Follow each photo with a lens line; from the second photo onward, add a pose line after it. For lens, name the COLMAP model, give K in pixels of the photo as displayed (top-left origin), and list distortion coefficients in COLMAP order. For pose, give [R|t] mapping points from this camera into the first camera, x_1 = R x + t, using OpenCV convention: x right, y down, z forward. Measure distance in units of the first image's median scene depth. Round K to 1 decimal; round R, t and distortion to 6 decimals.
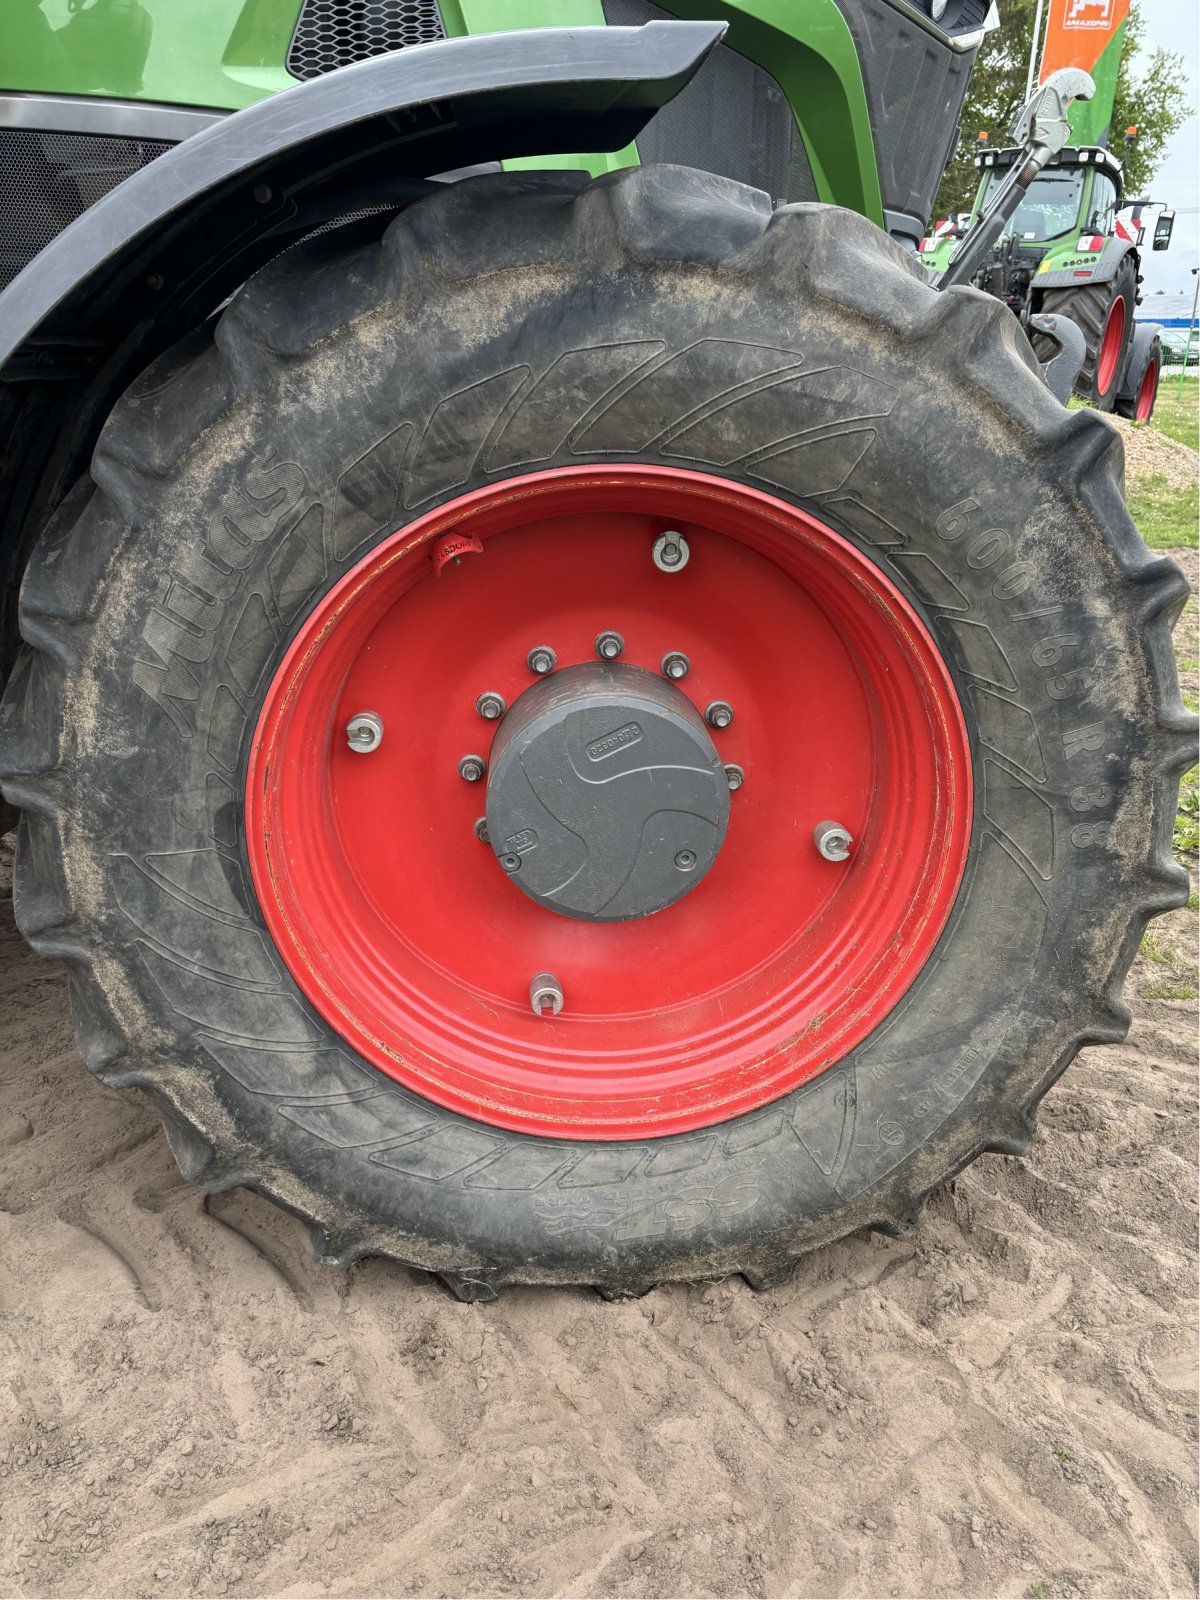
lens RADIAL K [[1172.6, 0, 600.0], [0, 1172.6, 800.0], [0, 0, 1]] dist [-0.002293, -0.001499]
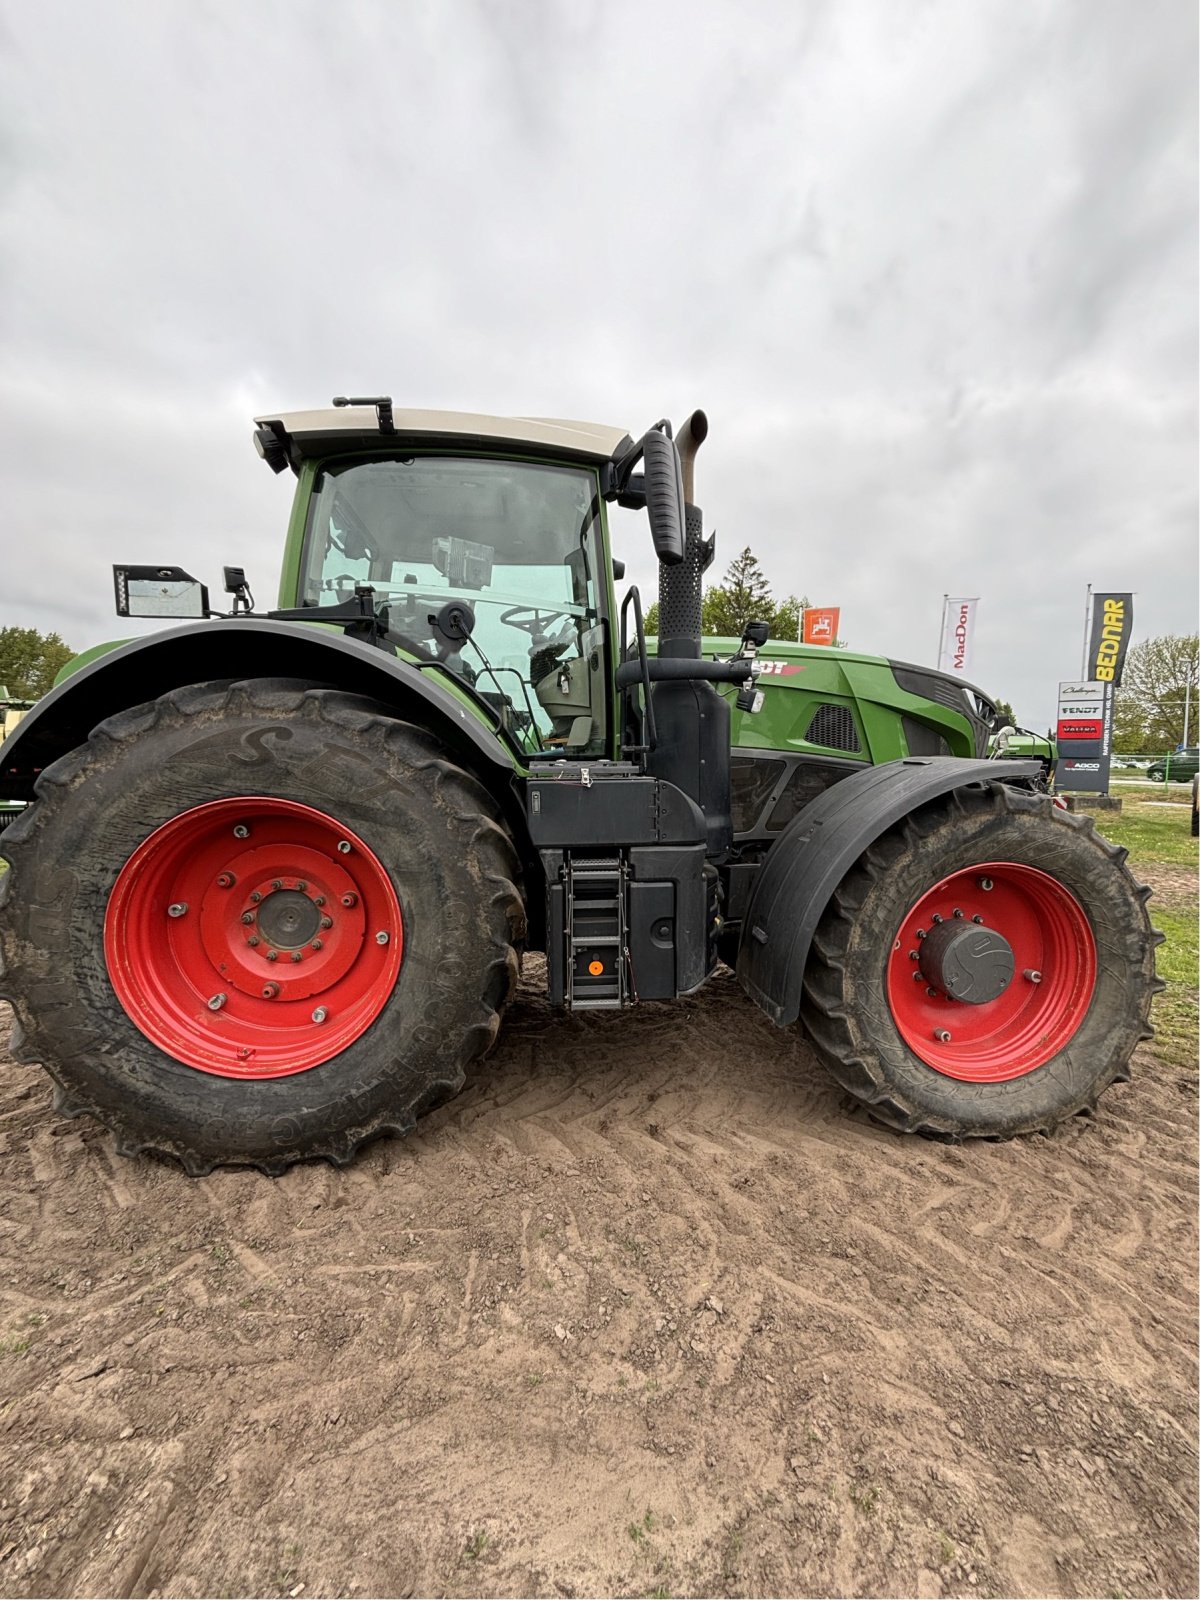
lens RADIAL K [[646.3, 0, 600.0], [0, 646.3, 800.0], [0, 0, 1]] dist [0.001579, 0.000197]
pose [[0.997610, -0.010958, 0.068228, -1.210174], [0.029826, 0.958922, -0.282098, 0.045340], [-0.062334, 0.283459, 0.956956, -0.782704]]
